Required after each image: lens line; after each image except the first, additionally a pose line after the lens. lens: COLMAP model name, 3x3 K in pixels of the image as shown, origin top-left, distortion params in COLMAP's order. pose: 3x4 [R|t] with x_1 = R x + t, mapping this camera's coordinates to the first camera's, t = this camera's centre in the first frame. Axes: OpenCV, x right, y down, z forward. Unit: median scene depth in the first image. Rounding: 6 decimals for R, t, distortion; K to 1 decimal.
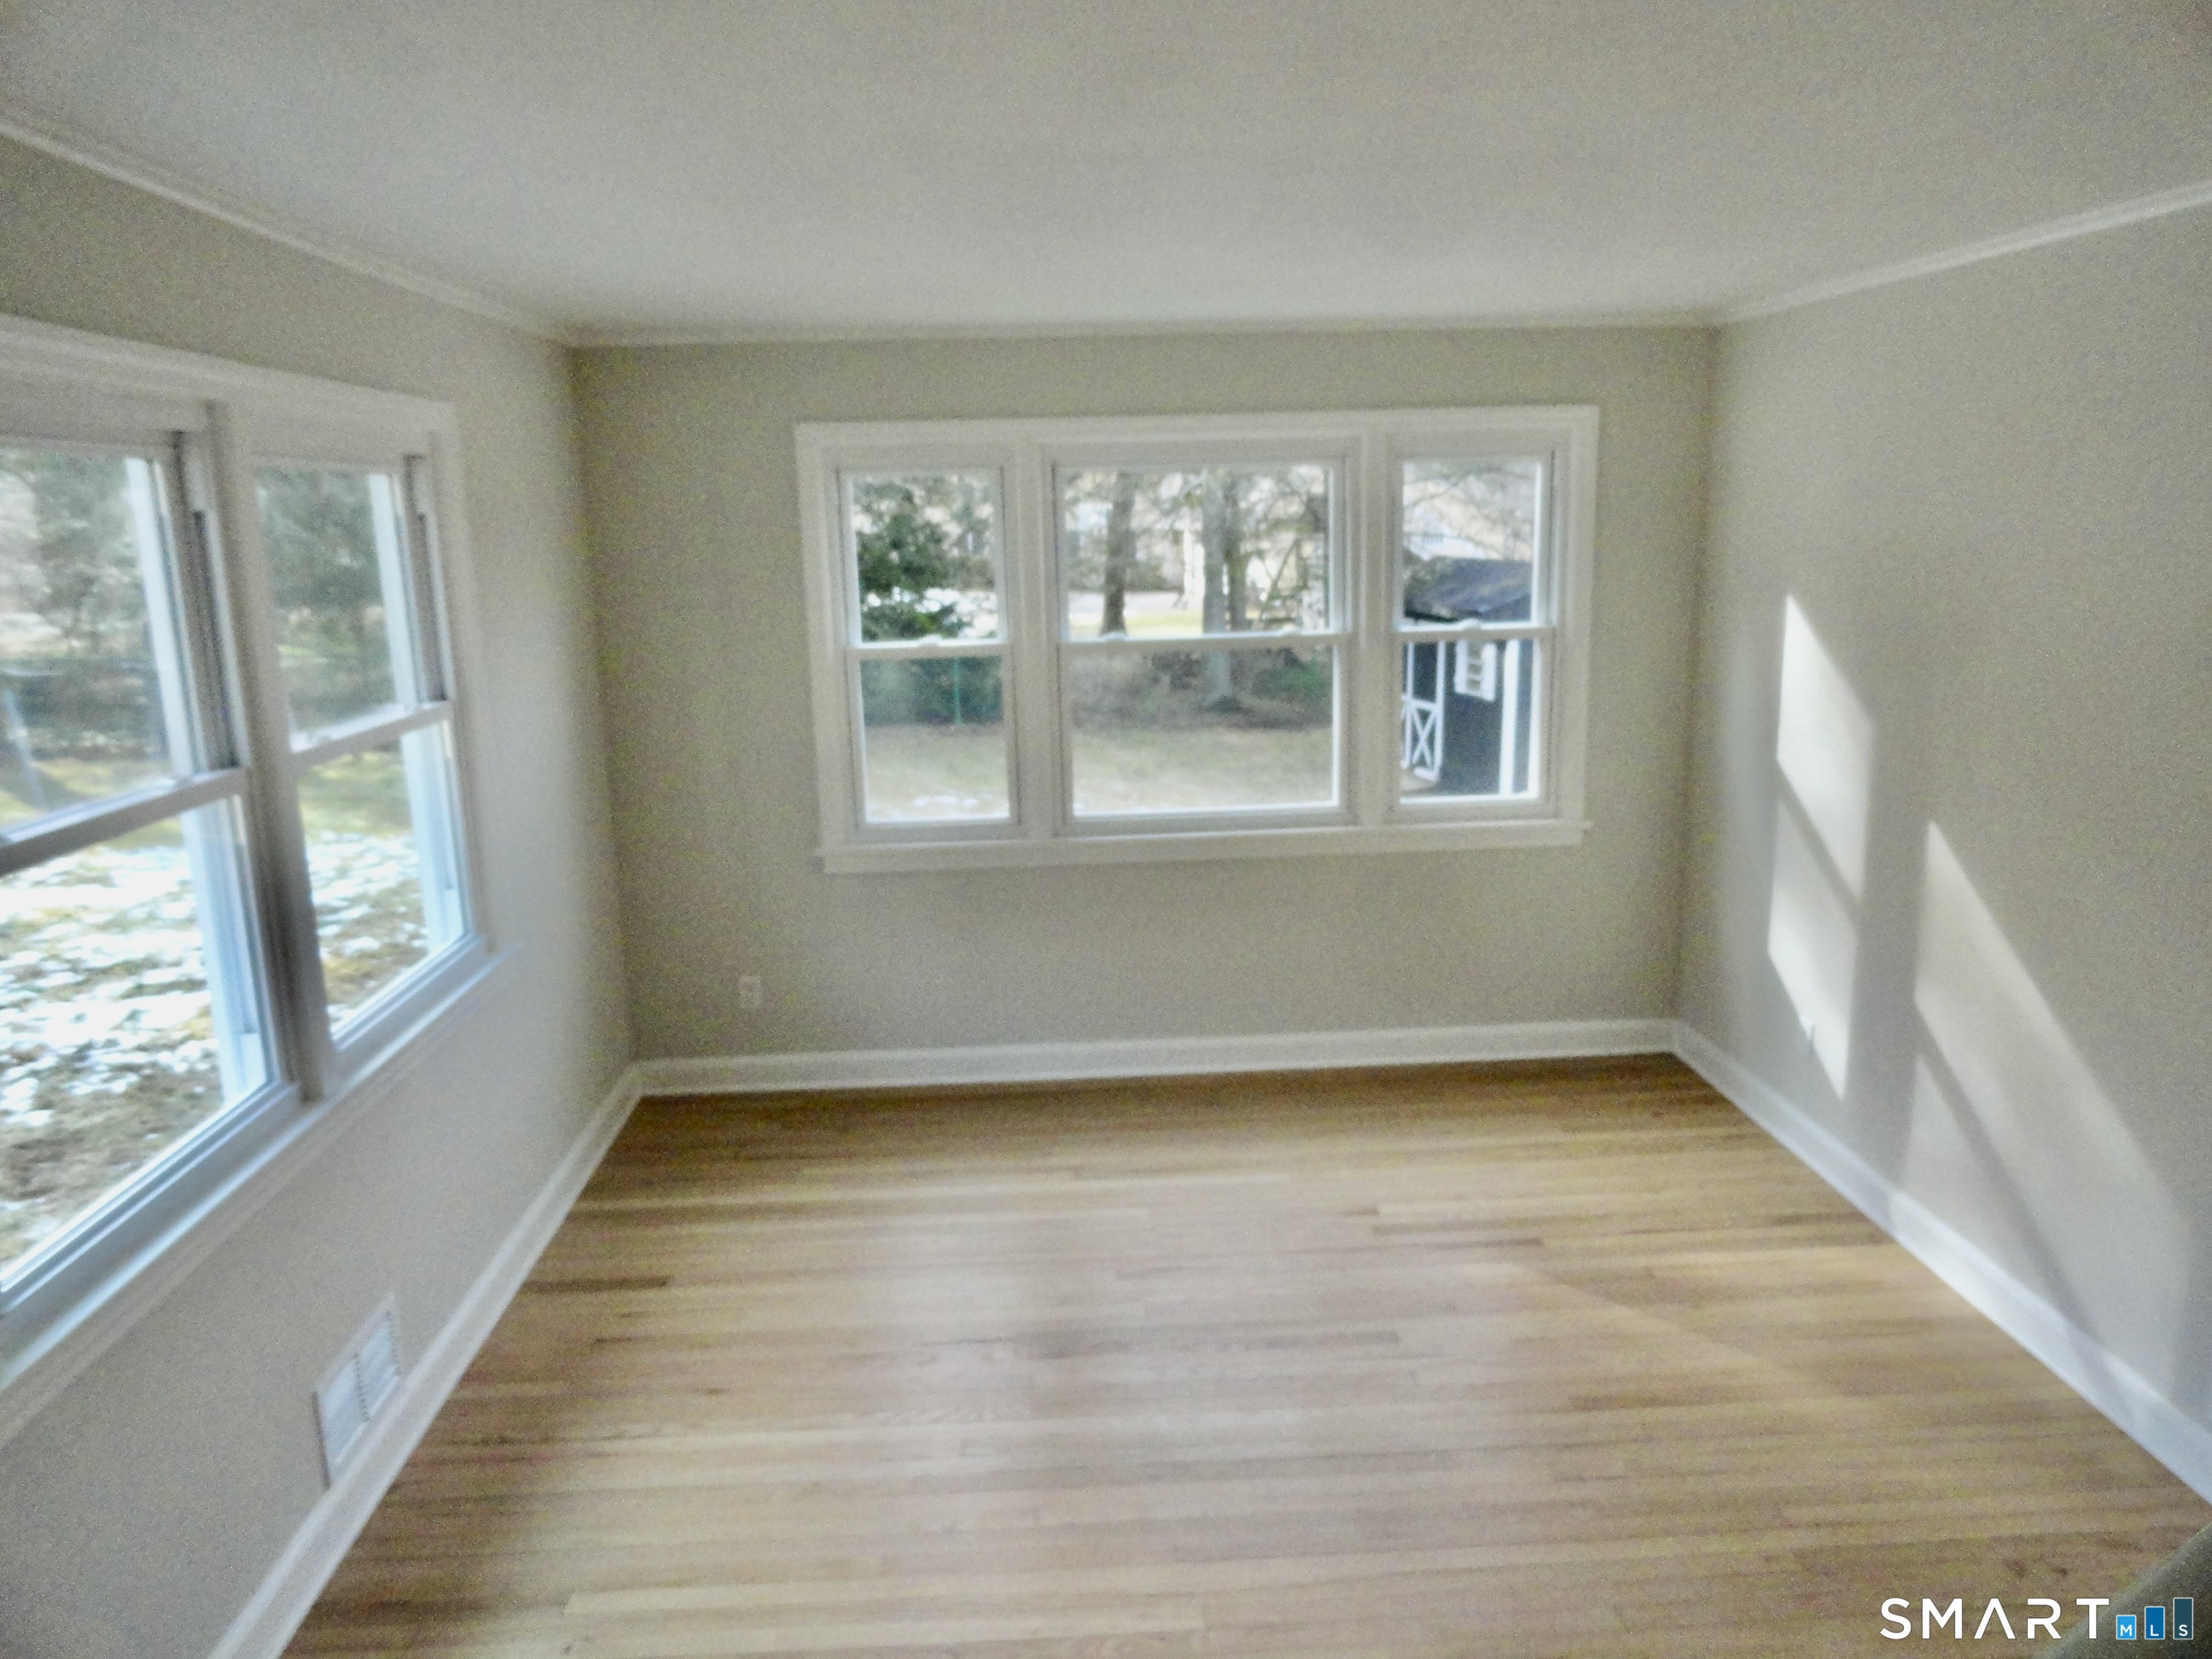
lens RADIAL K [[1519.1, 0, 1106.0], [0, 1519.1, 829.5], [0, 0, 1]] dist [0.000928, 0.000576]
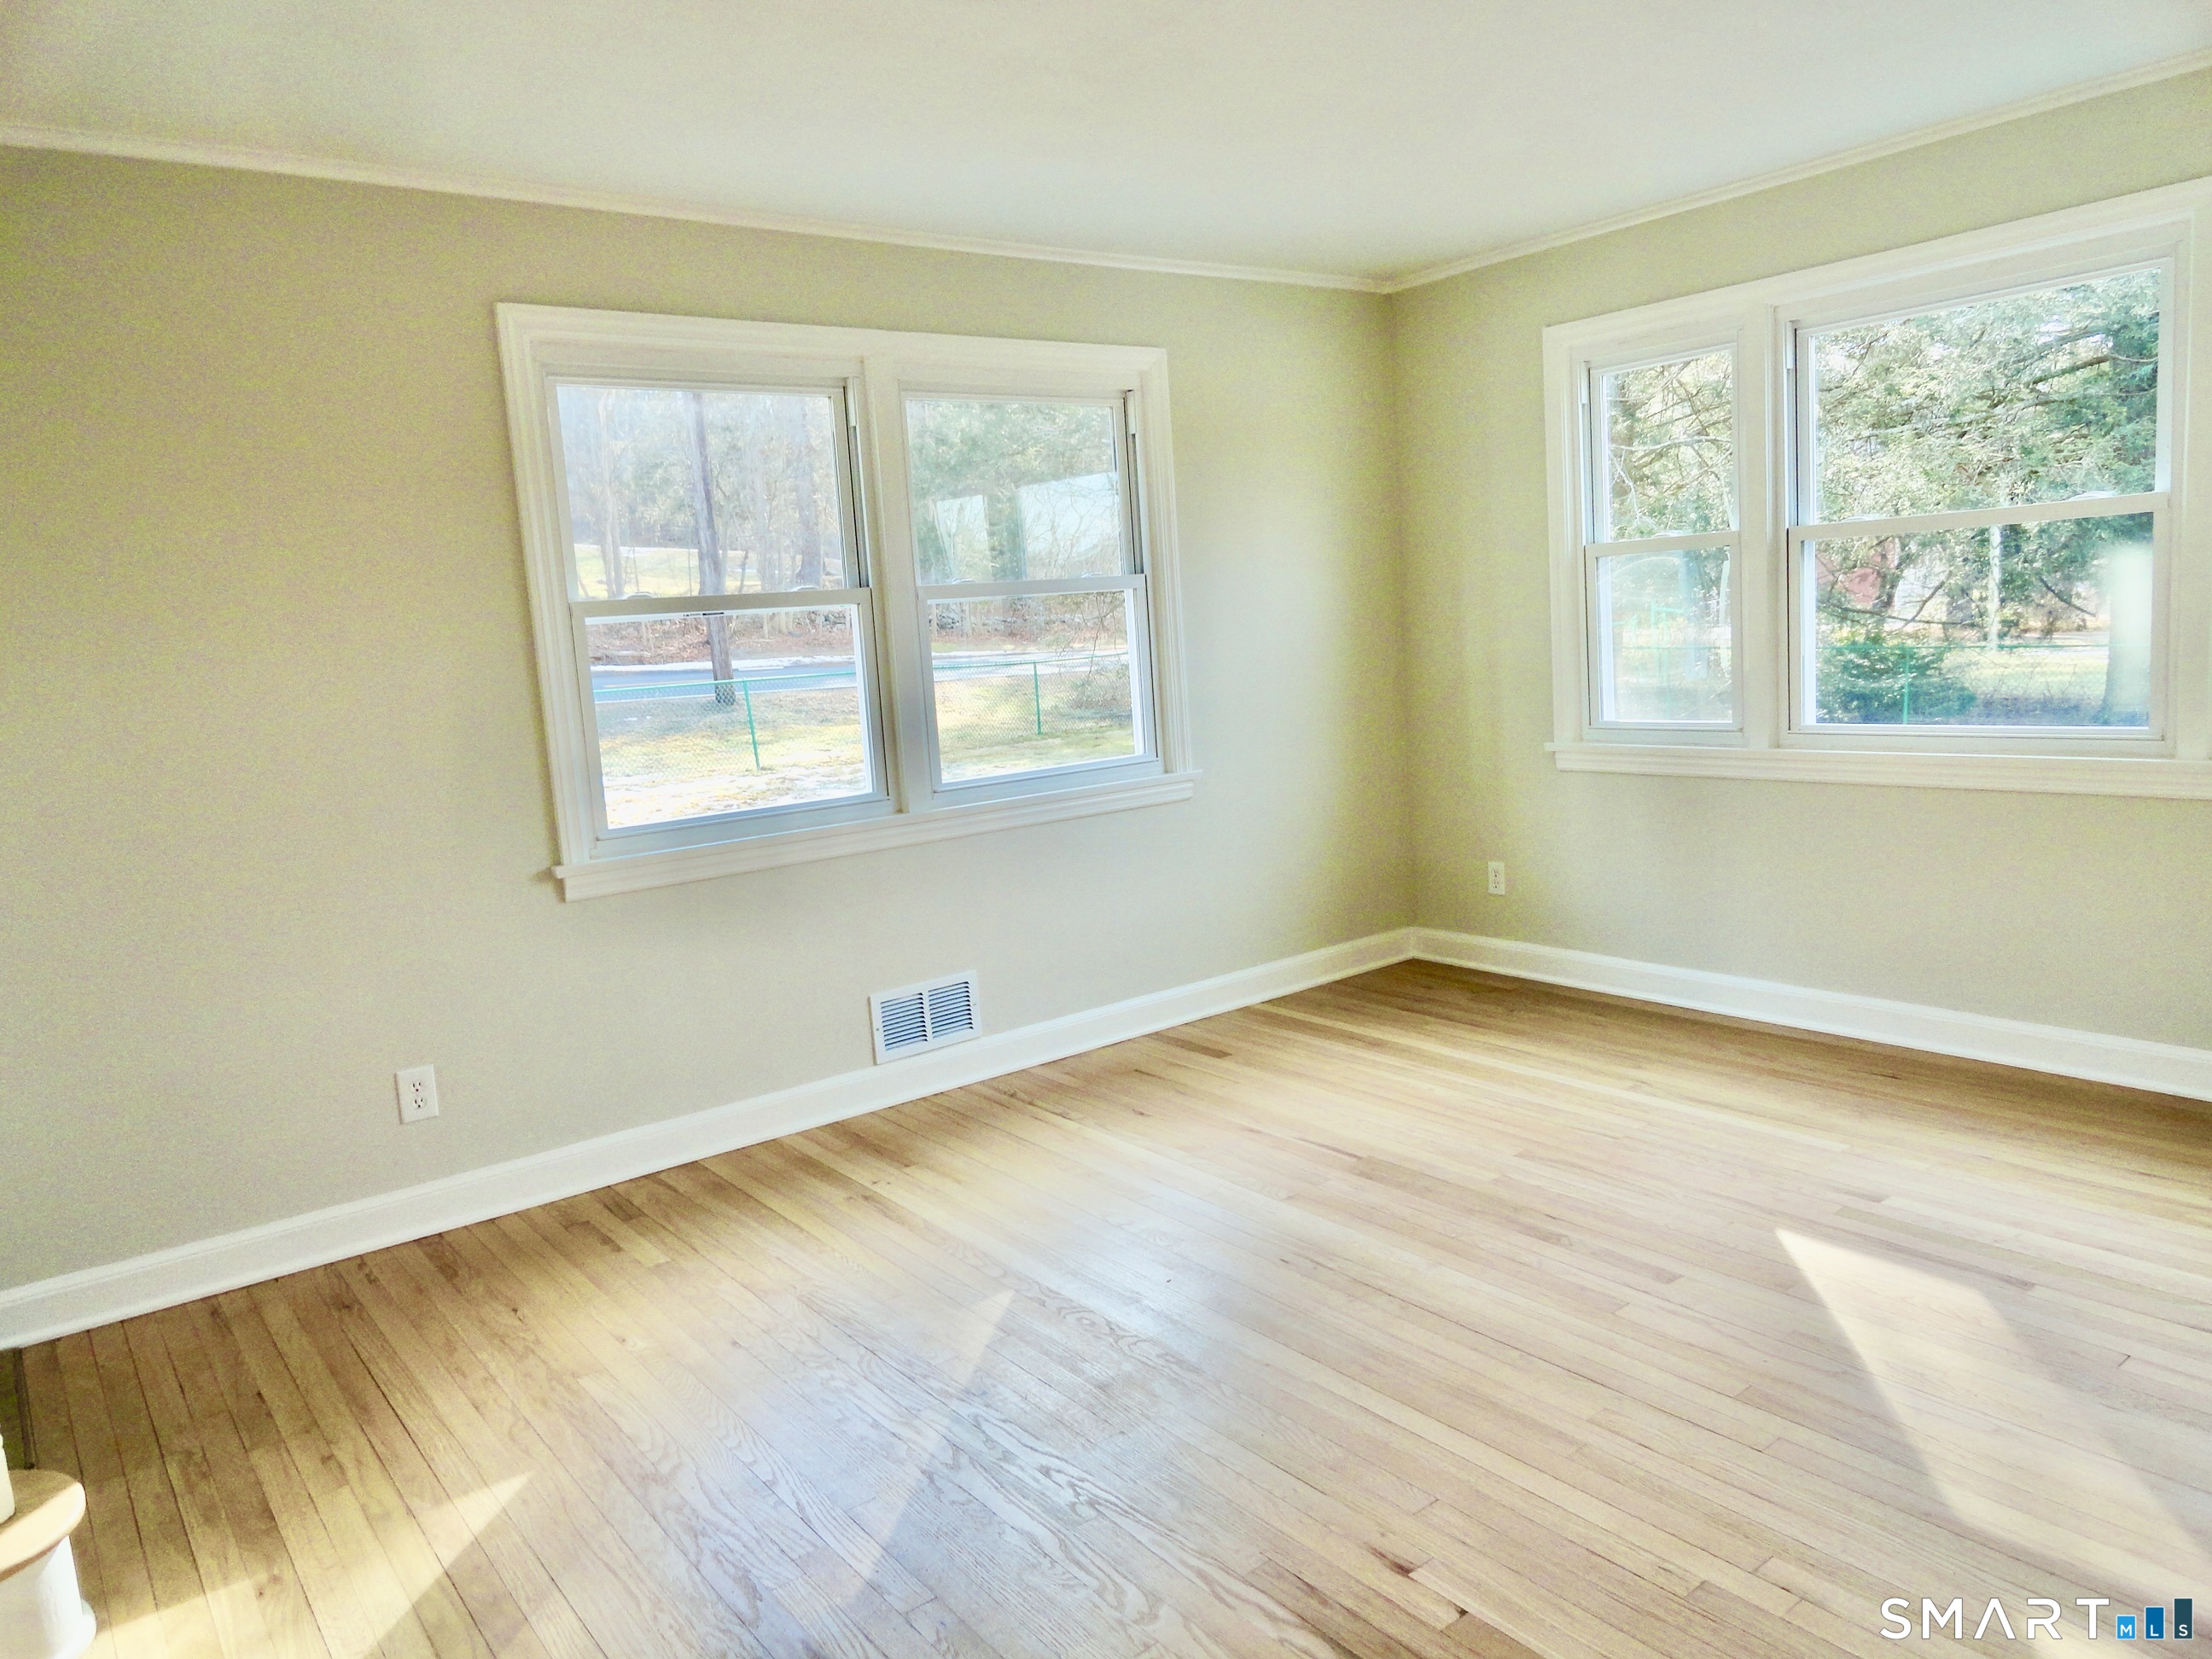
lens RADIAL K [[1519.1, 0, 1106.0], [0, 1519.1, 829.5], [0, 0, 1]] dist [0.000928, 0.000576]
pose [[0.562437, 0.101288, -0.820613, 0.582022], [-0.117182, 0.992215, 0.042154, 0.074043], [0.818494, 0.072452, 0.569928, 0.205480]]
